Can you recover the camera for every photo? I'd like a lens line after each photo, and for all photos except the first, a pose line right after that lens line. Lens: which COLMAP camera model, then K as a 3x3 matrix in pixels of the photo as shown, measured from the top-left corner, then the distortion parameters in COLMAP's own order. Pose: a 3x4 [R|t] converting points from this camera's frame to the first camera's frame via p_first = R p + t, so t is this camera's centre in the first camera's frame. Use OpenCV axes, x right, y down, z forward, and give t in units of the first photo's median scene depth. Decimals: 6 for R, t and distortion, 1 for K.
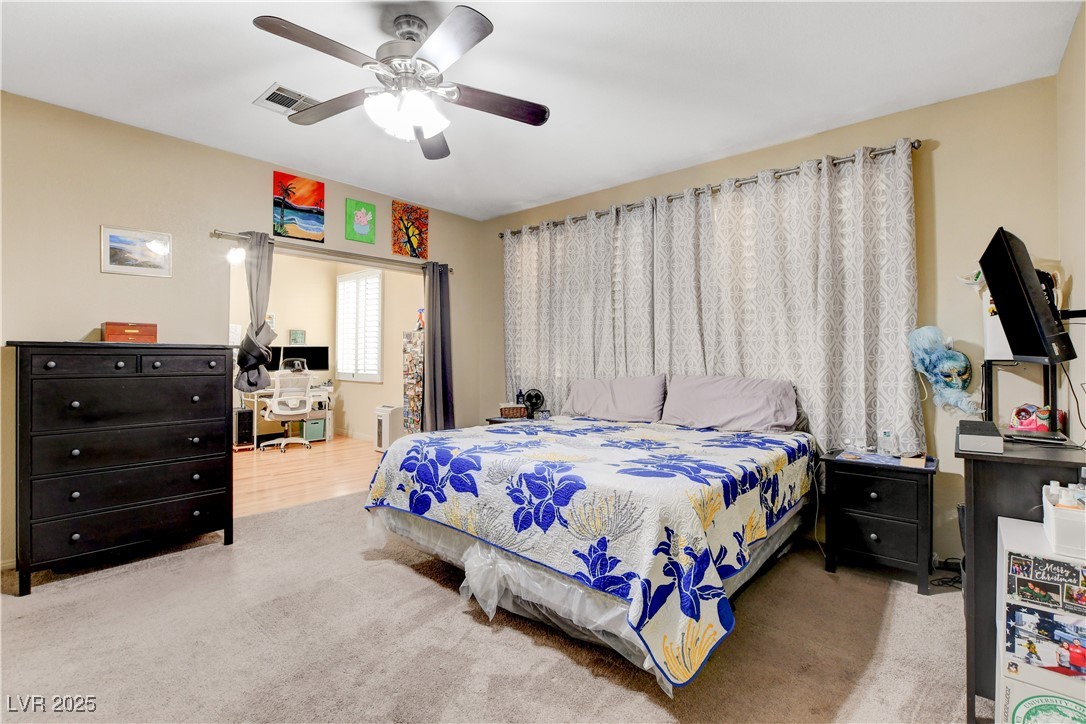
lens RADIAL K [[484.2, 0, 540.4], [0, 484.2, 359.7], [0, 0, 1]] dist [-0.010859, 0.002651]
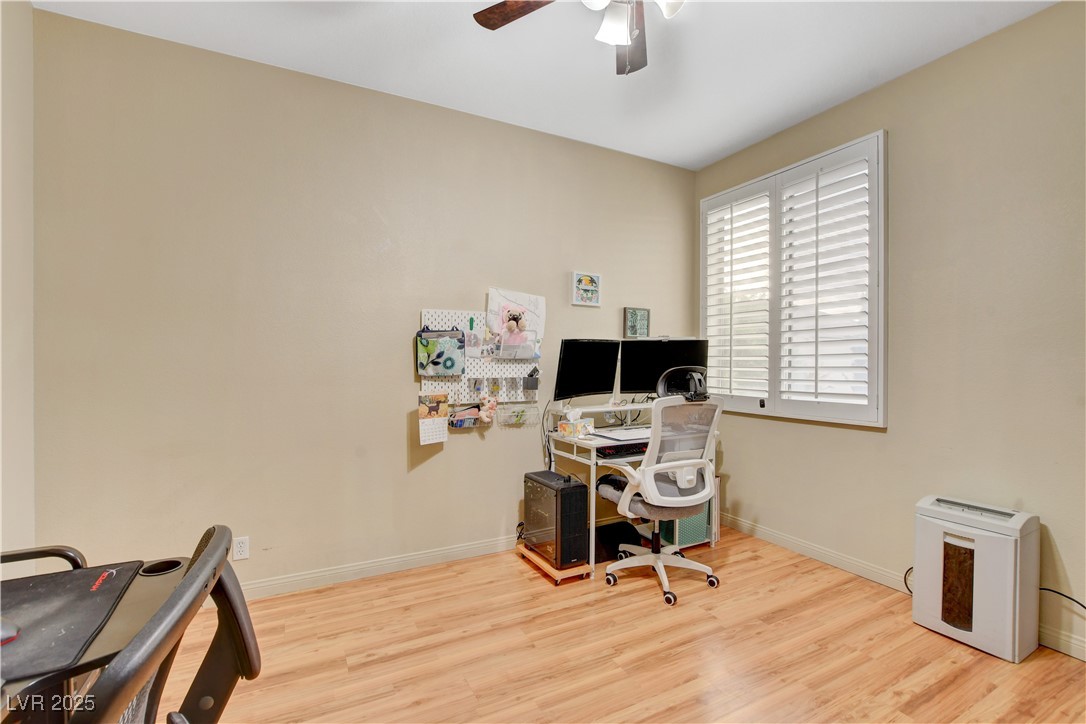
lens RADIAL K [[484.2, 0, 540.8], [0, 484.2, 361.8], [0, 0, 1]] dist [-0.010859, 0.002651]
pose [[0.930484, 0.004655, -0.366303, -0.476821], [-0.002378, 0.999975, 0.006668, -0.009270], [0.366325, -0.005334, 0.930472, 0.578028]]
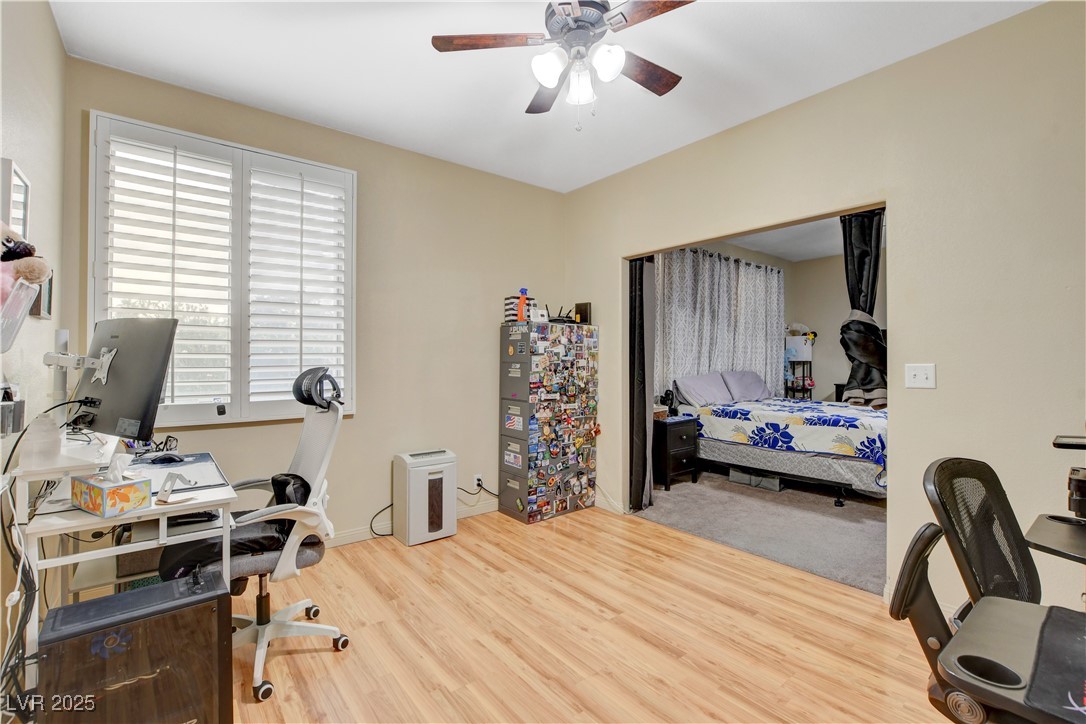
lens RADIAL K [[484.2, 0, 538.6], [0, 484.2, 360.5], [0, 0, 1]] dist [-0.010859, 0.002651]
pose [[0.192306, 0.000997, 0.981335, -0.813652], [-0.002595, 0.999997, -0.000508, -0.006824], [-0.981332, -0.002449, 0.192307, 0.782631]]
